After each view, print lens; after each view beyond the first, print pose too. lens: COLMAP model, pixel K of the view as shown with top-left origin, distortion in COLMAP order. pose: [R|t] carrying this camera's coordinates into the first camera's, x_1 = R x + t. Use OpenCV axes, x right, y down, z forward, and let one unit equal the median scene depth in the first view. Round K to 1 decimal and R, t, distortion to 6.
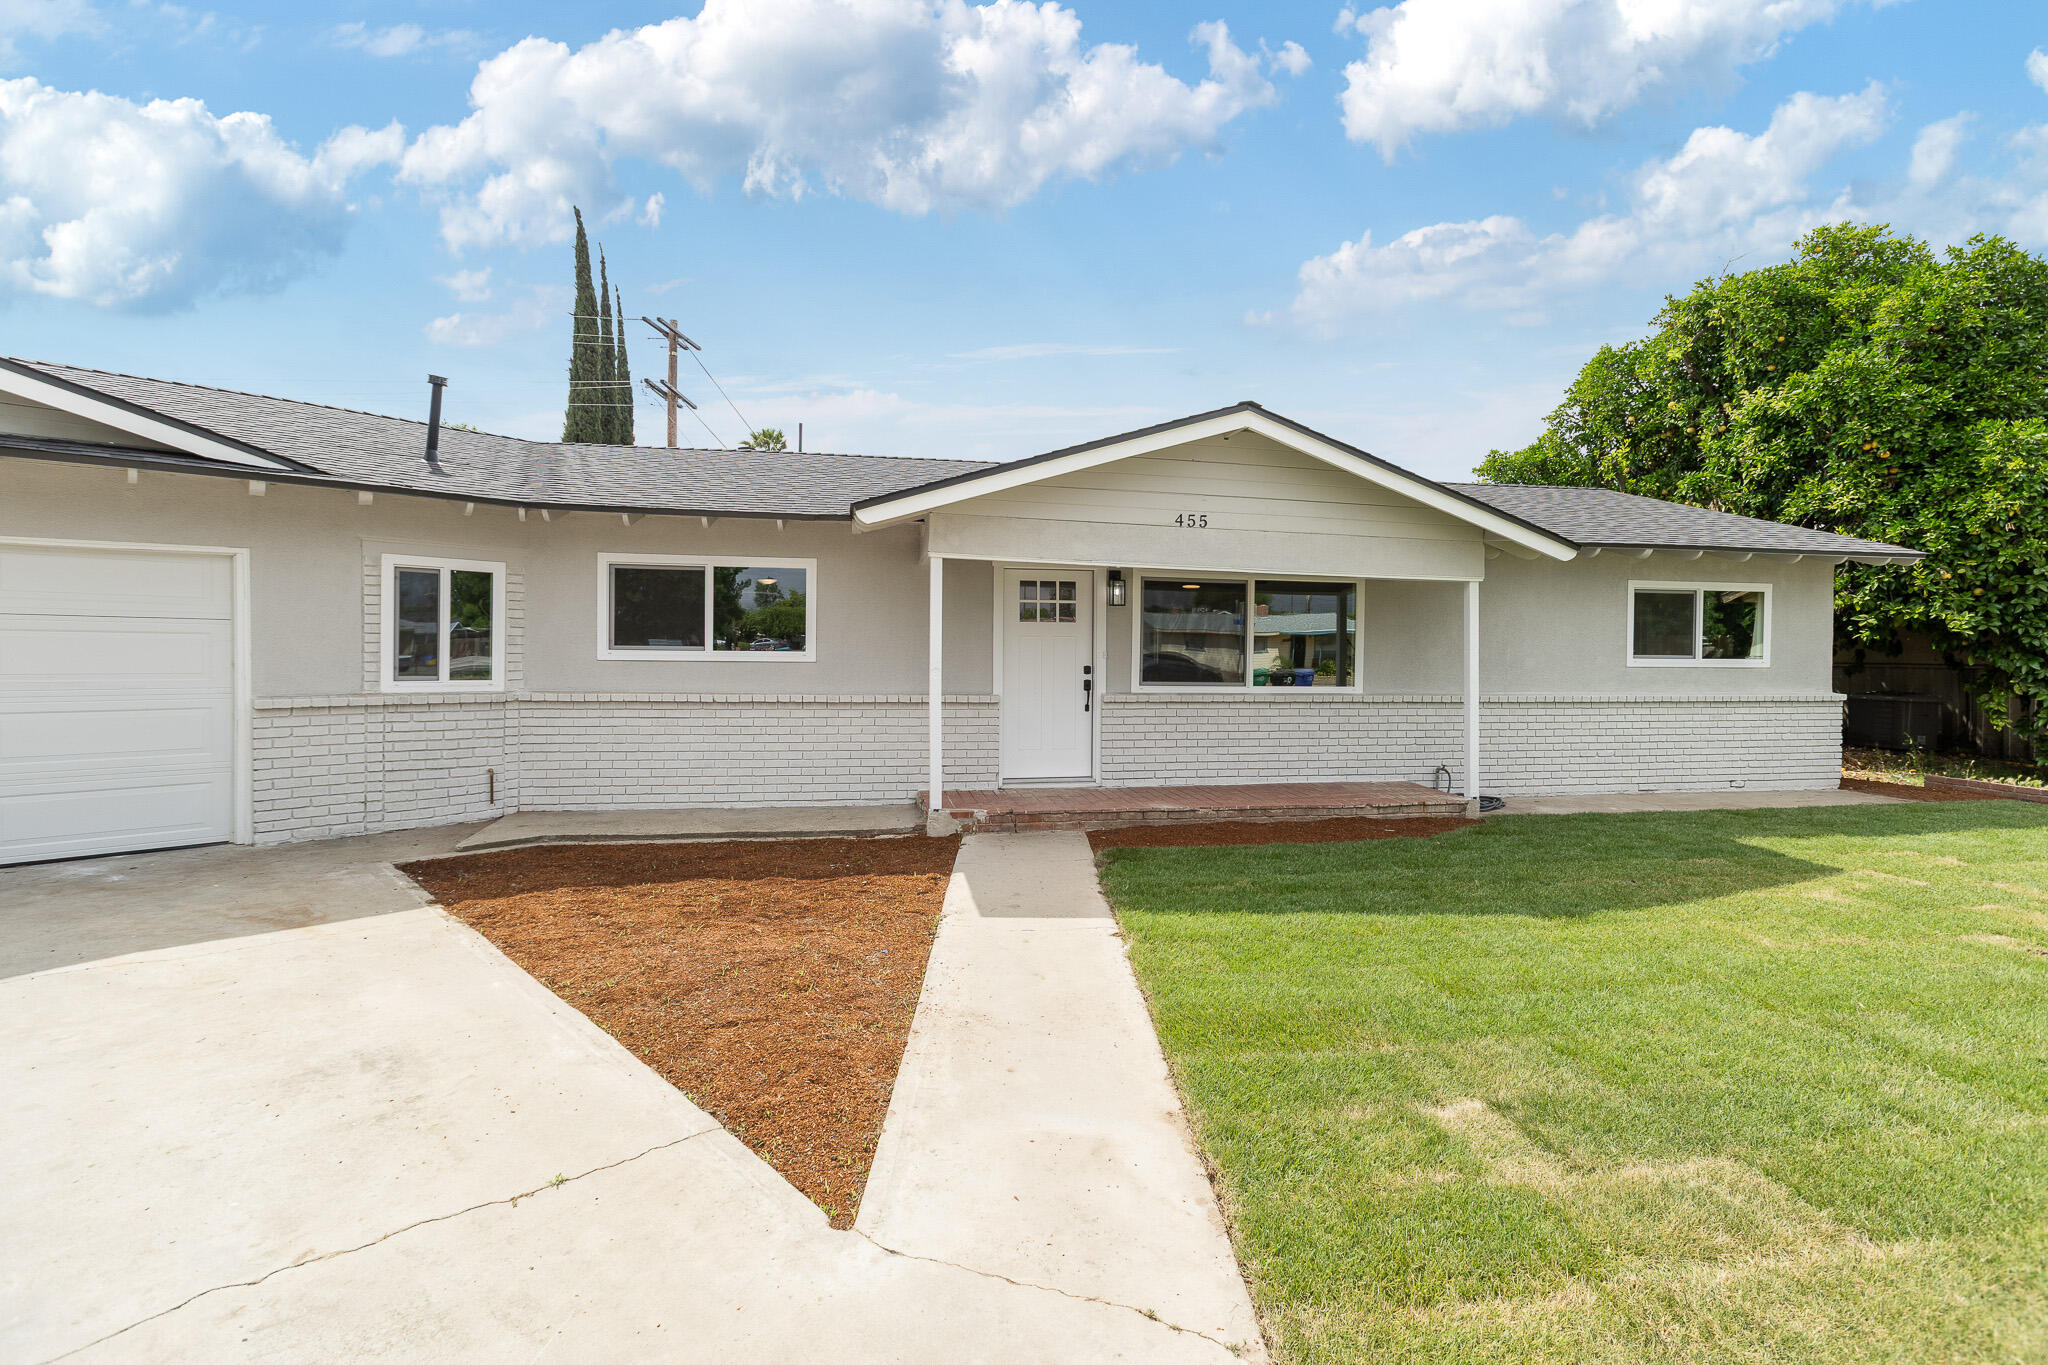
lens RADIAL K [[933.2, 0, 1025.4], [0, 933.2, 662.3], [0, 0, 1]] dist [0.002507, -0.000202]
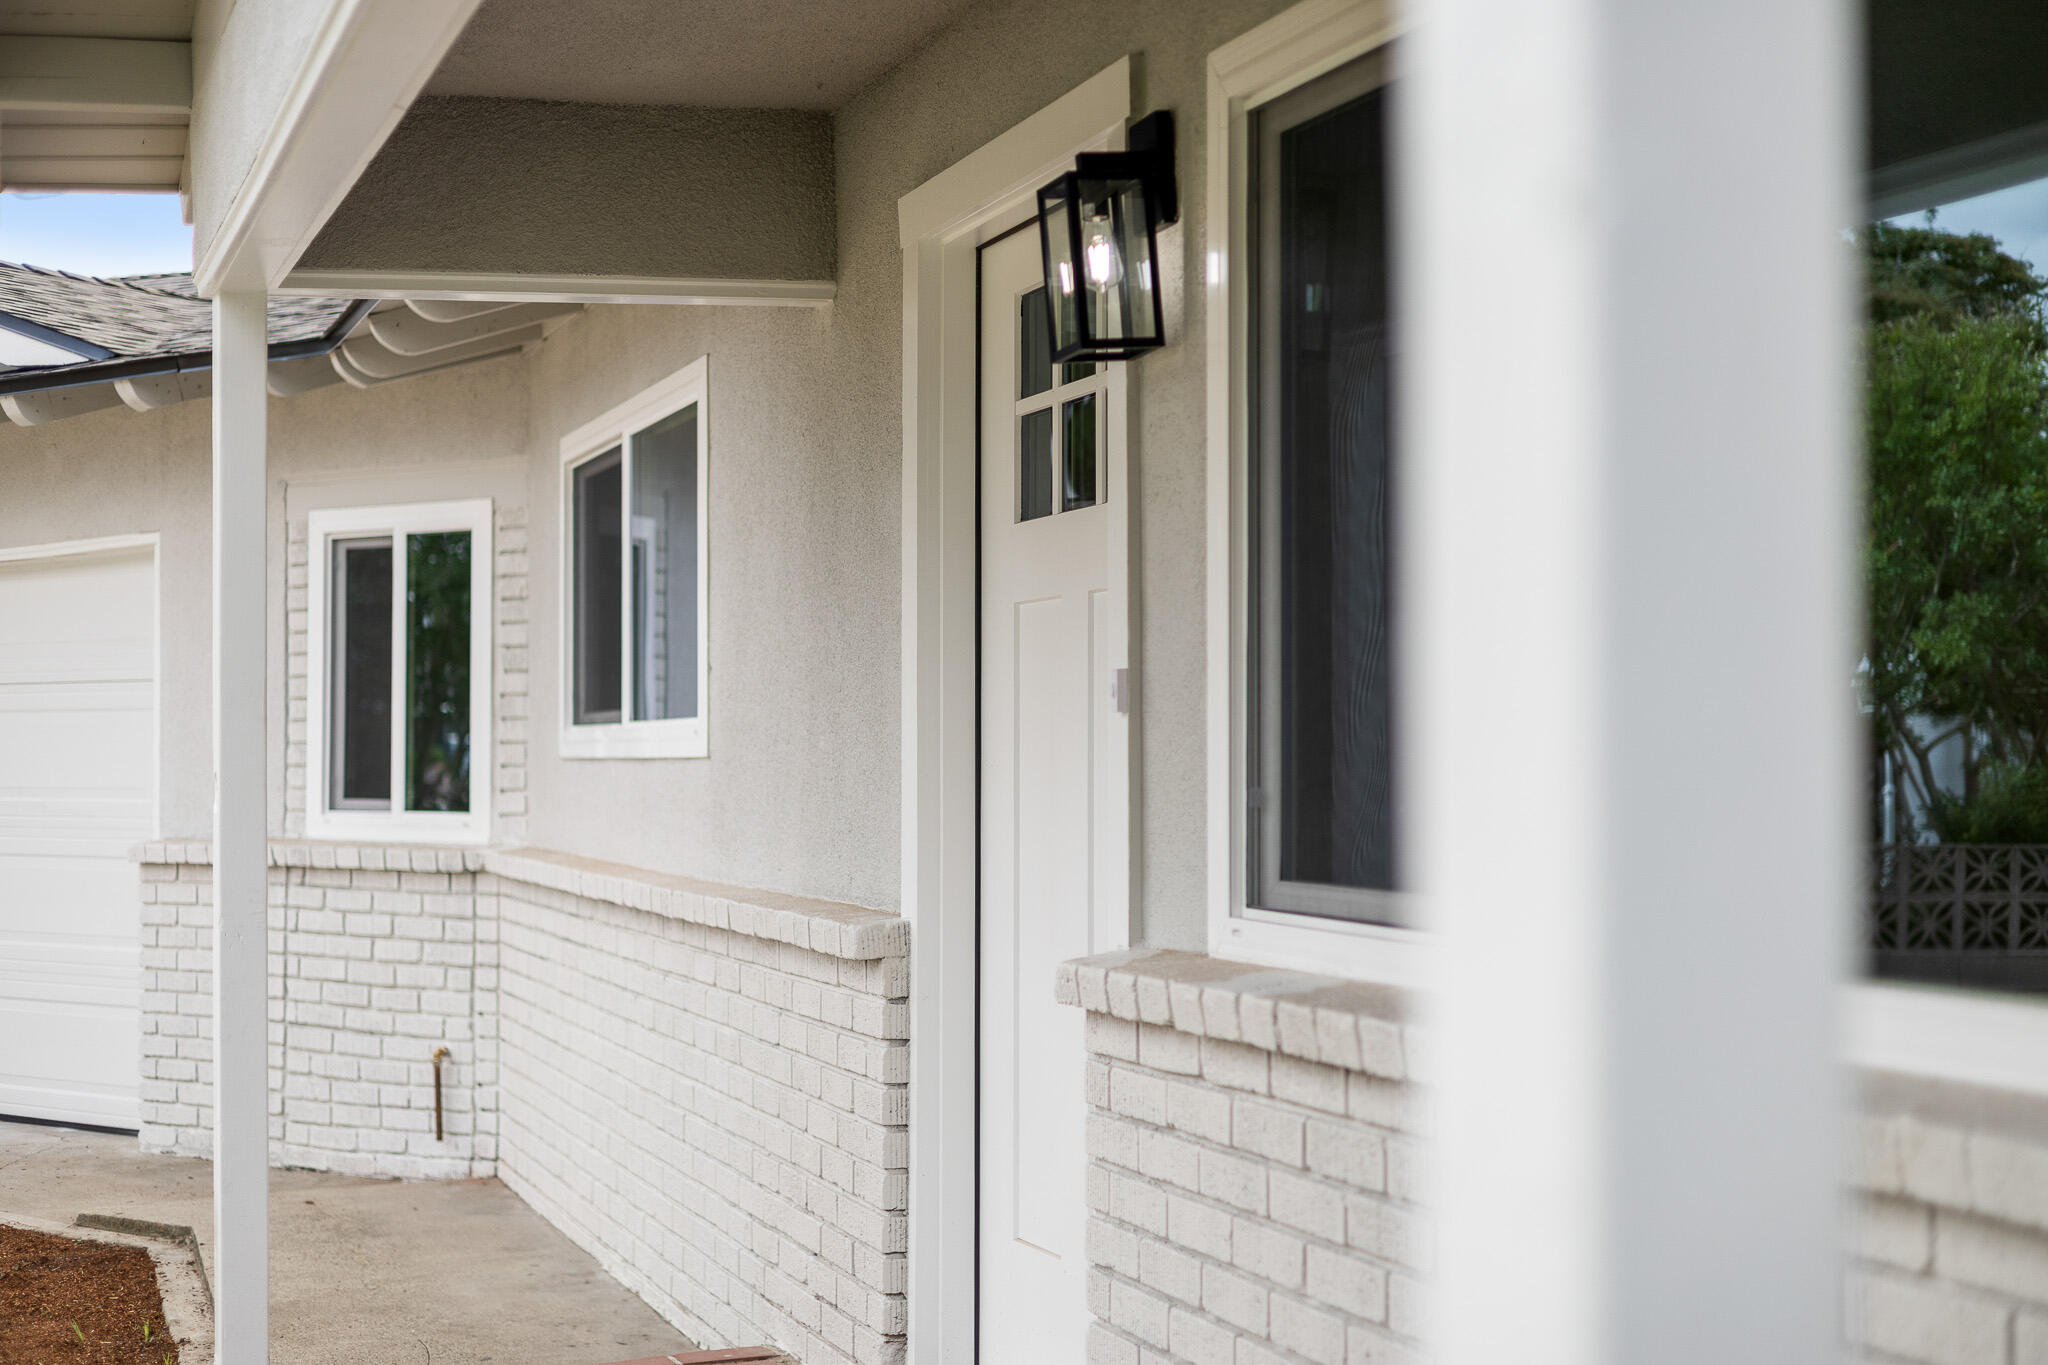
lens RADIAL K [[2949.4, 0, 1024.0], [0, 2949.4, 682.5], [0, 0, 1]] dist [0.013403, 0.020246]
pose [[0.129648, -0.033361, -0.990999, 0.642064], [-0.003330, 0.999414, -0.034079, 0.006166], [0.991554, 0.007718, 0.129461, 1.072515]]
